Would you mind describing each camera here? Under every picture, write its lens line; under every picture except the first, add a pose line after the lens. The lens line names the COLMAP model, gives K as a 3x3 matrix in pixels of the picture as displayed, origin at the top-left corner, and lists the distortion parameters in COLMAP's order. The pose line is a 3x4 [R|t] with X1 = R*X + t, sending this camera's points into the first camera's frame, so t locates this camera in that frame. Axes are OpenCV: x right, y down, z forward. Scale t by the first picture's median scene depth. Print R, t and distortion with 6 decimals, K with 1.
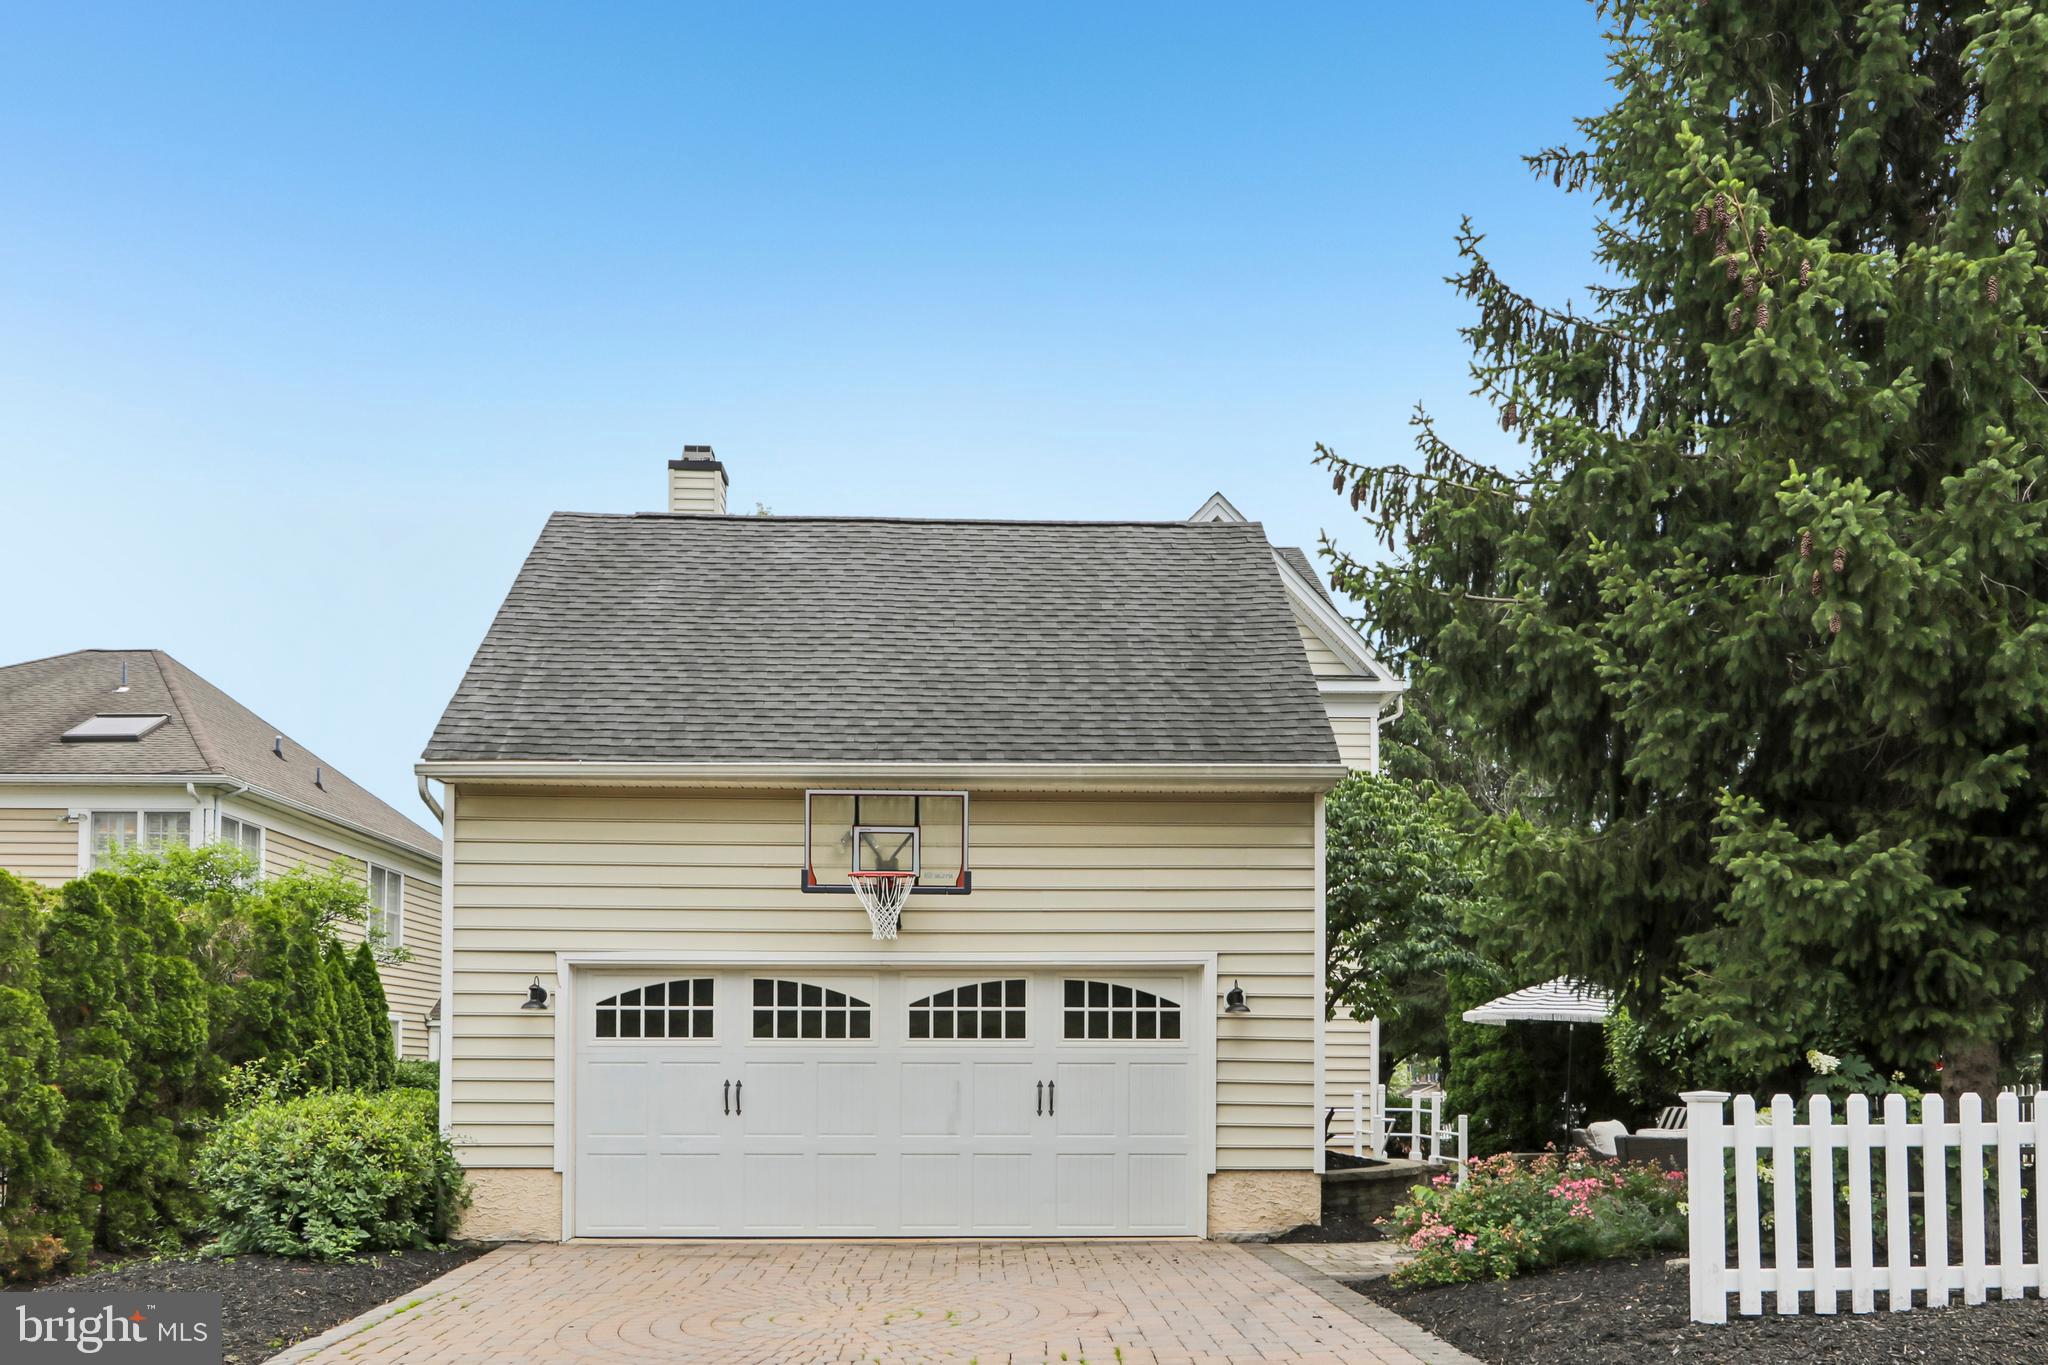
lens RADIAL K [[1735.1, 0, 1024.0], [0, 1735.1, 682.5], [0, 0, 1]] dist [-0.000615, 0.091948]
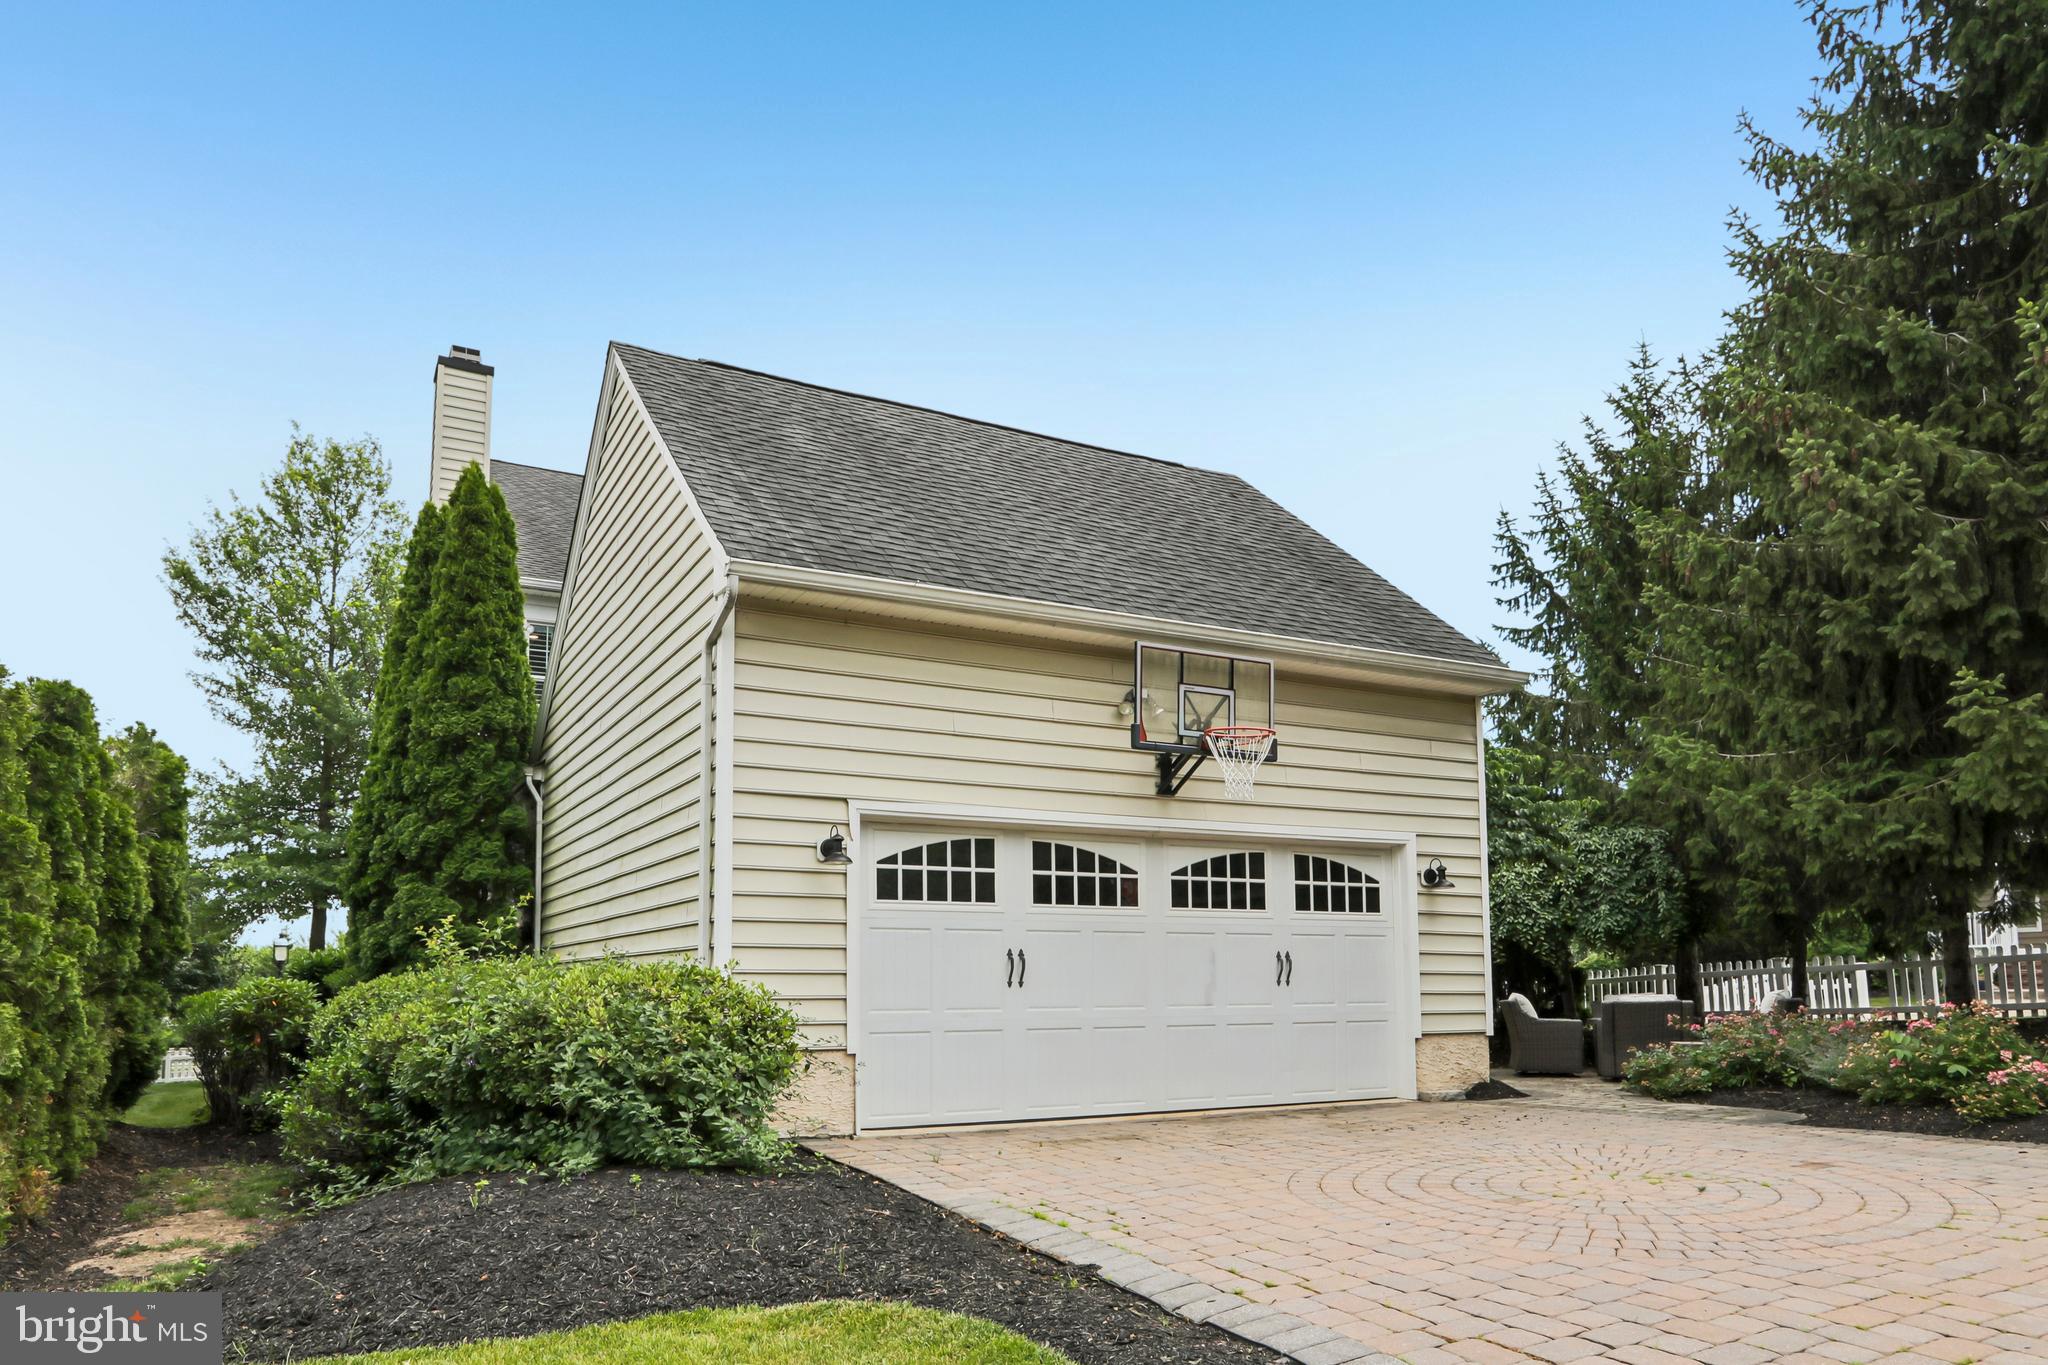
lens RADIAL K [[1316.4, 0, 1024.0], [0, 1316.4, 682.5], [0, 0, 1]] dist [0.021060, -0.000081]
pose [[0.896016, 0.090976, 0.434602, -0.475220], [-0.089225, 0.995711, -0.024479, 0.103957], [-0.434965, -0.016843, 0.900290, 0.367921]]
